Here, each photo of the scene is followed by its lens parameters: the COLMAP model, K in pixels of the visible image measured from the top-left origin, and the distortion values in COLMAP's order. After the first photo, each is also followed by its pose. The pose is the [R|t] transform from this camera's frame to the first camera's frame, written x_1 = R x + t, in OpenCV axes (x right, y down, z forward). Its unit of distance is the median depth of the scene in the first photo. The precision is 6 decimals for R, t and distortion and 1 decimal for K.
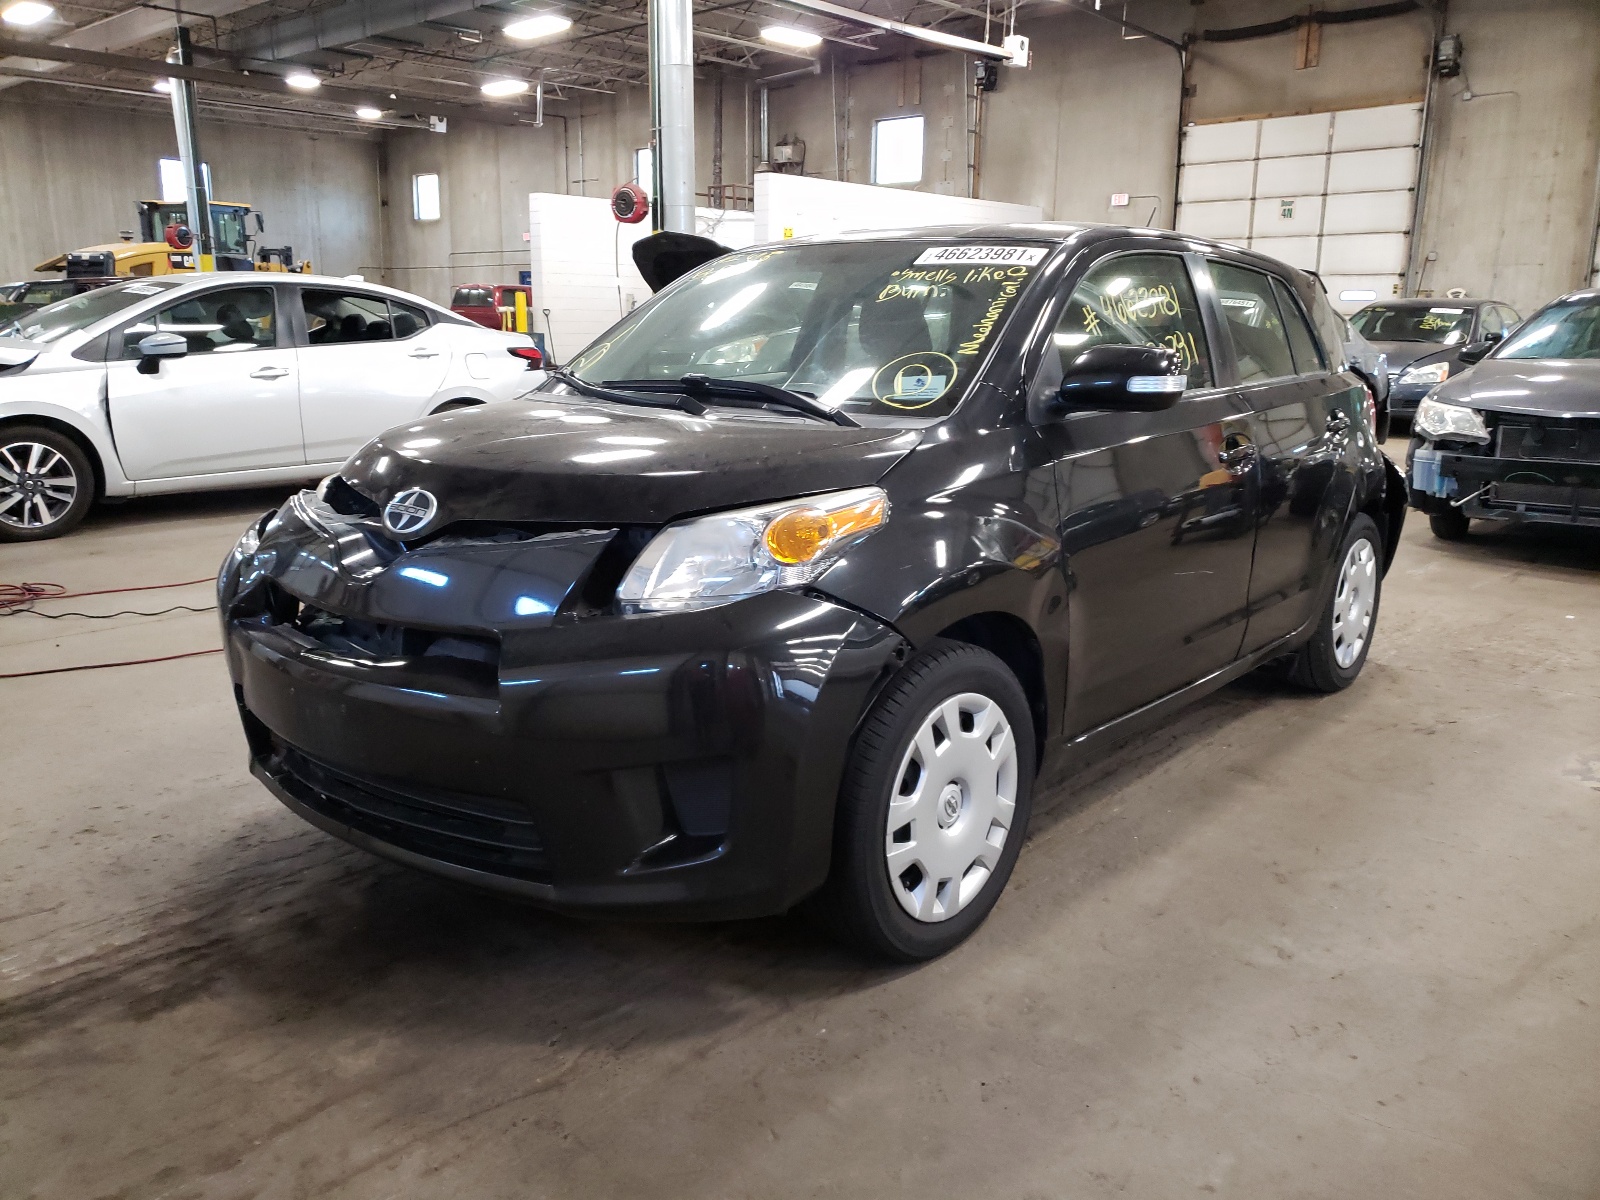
lens RADIAL K [[1206.4, 0, 800.0], [0, 1206.4, 600.0], [0, 0, 1]] dist [0.030415, -0.002829]
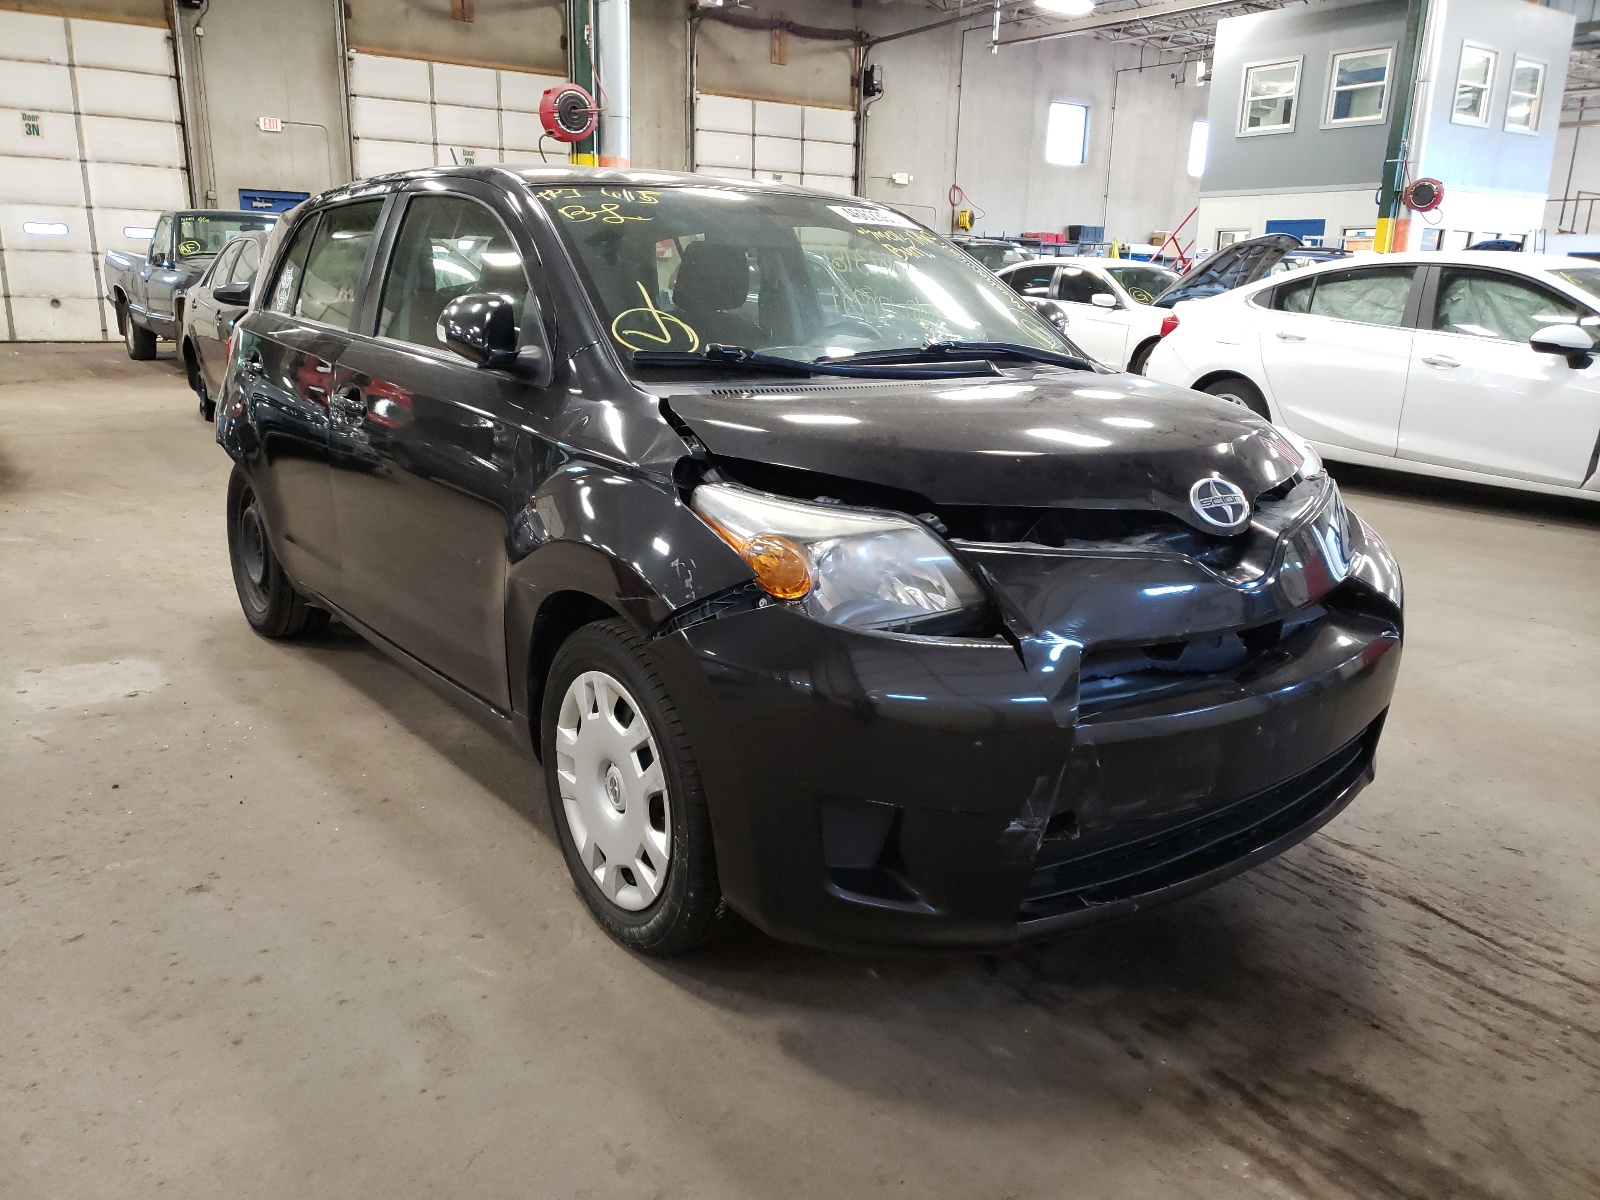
lens RADIAL K [[1206.4, 0, 800.0], [0, 1206.4, 600.0], [0, 0, 1]] dist [0.030415, -0.002829]
pose [[0.248240, -0.260092, 0.933129, -1.153509], [0.209196, 0.954944, 0.210520, -0.233925], [-0.945840, 0.142947, 0.291466, 0.942309]]
